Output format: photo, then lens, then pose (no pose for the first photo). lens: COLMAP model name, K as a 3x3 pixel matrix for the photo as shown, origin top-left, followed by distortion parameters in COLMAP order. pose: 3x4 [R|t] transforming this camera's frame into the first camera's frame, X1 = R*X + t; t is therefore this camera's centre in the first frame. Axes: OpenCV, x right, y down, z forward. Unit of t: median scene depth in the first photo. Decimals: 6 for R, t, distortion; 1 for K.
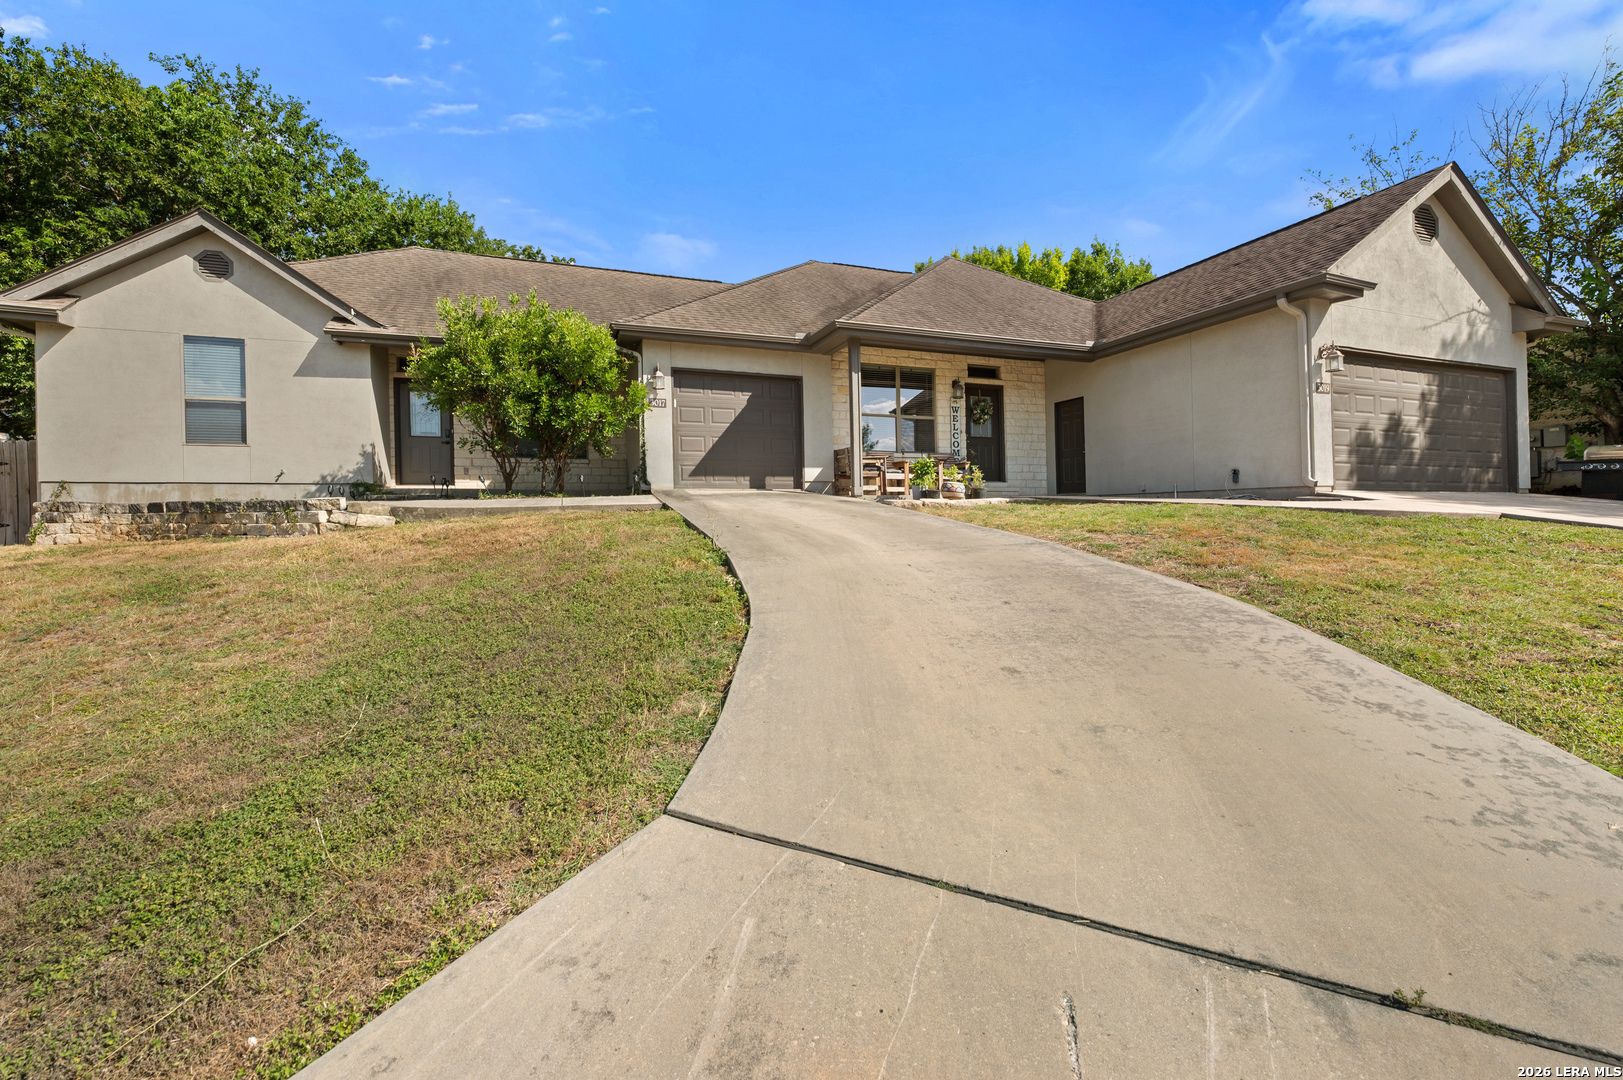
lens RADIAL K [[662.8, 0, 806.6], [0, 662.8, 519.2], [0, 0, 1]] dist [-0.001243, -0.000140]
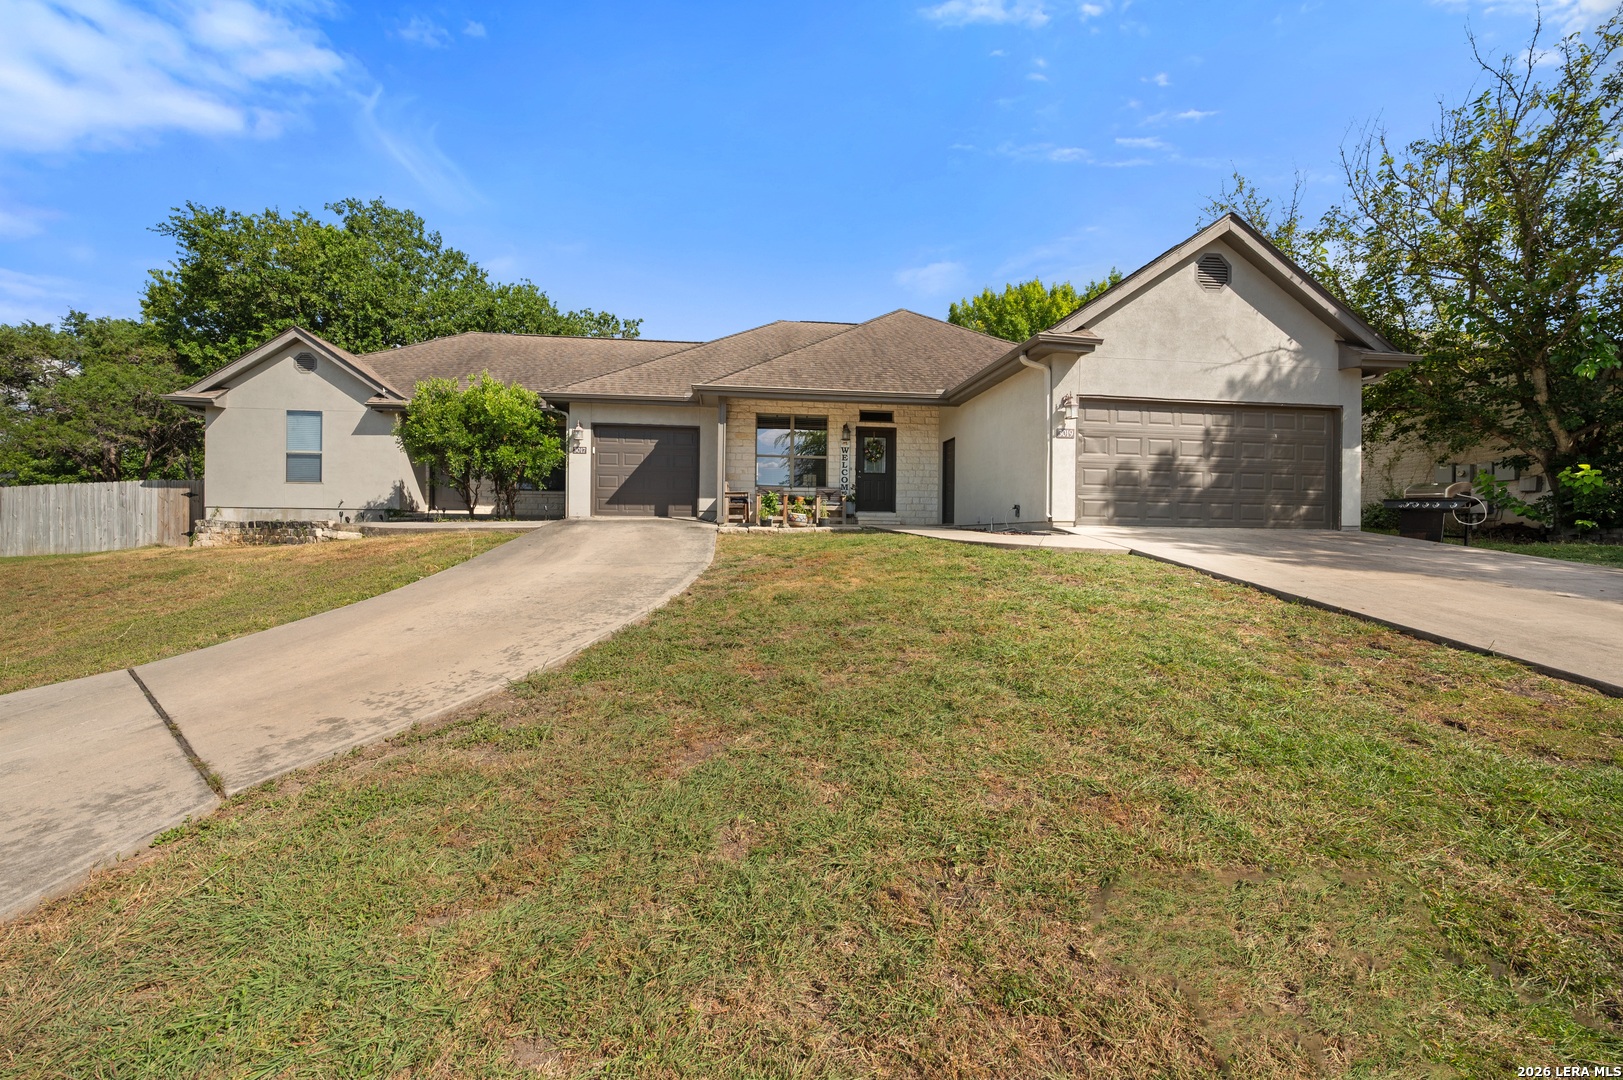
lens RADIAL K [[646.6, 0, 817.9], [0, 646.6, 527.2], [0, 0, 1]] dist [0.001422, -0.000185]
pose [[0.971437, 0.016360, -0.236732, 0.535214], [-0.021551, 0.999580, -0.019359, -0.008285], [0.236315, 0.023908, 0.971382, -0.127268]]
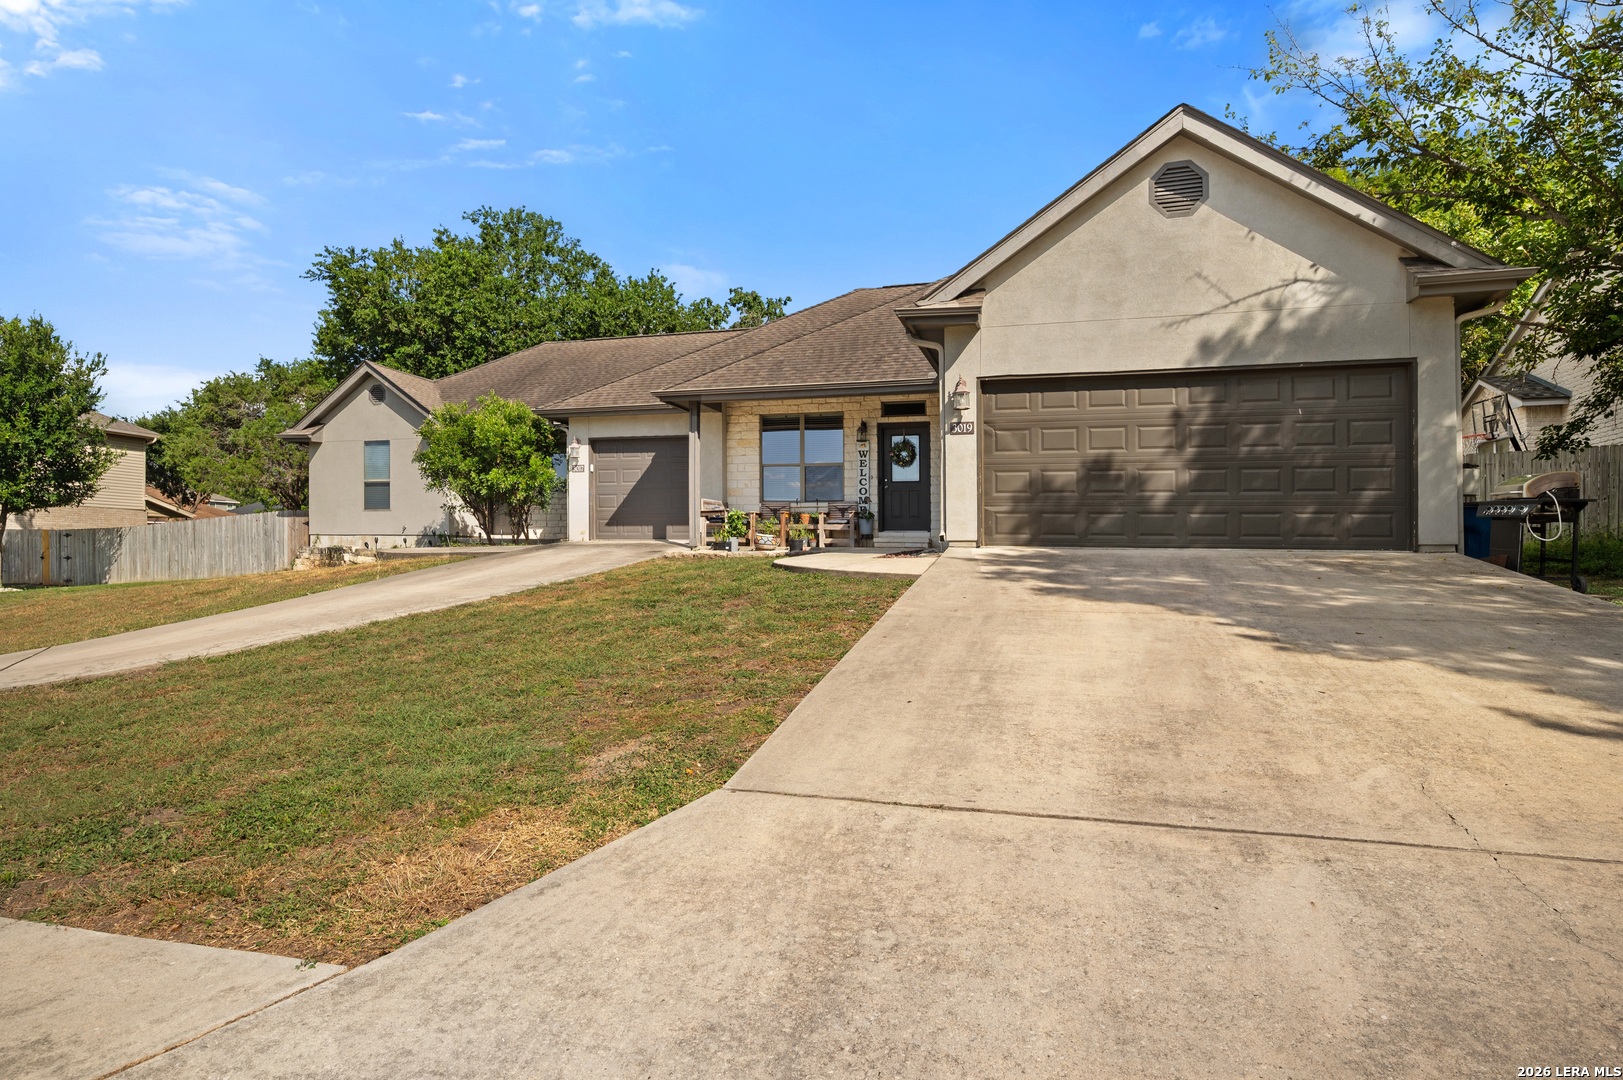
lens RADIAL K [[910.6, 0, 827.9], [0, 910.6, 556.3], [0, 0, 1]] dist [0.003166, 0.000621]
pose [[0.794725, 0.015142, -0.606781, 1.145993], [-0.024236, 0.999683, -0.006796, -0.014191], [0.606486, 0.020107, 0.794840, -0.046094]]
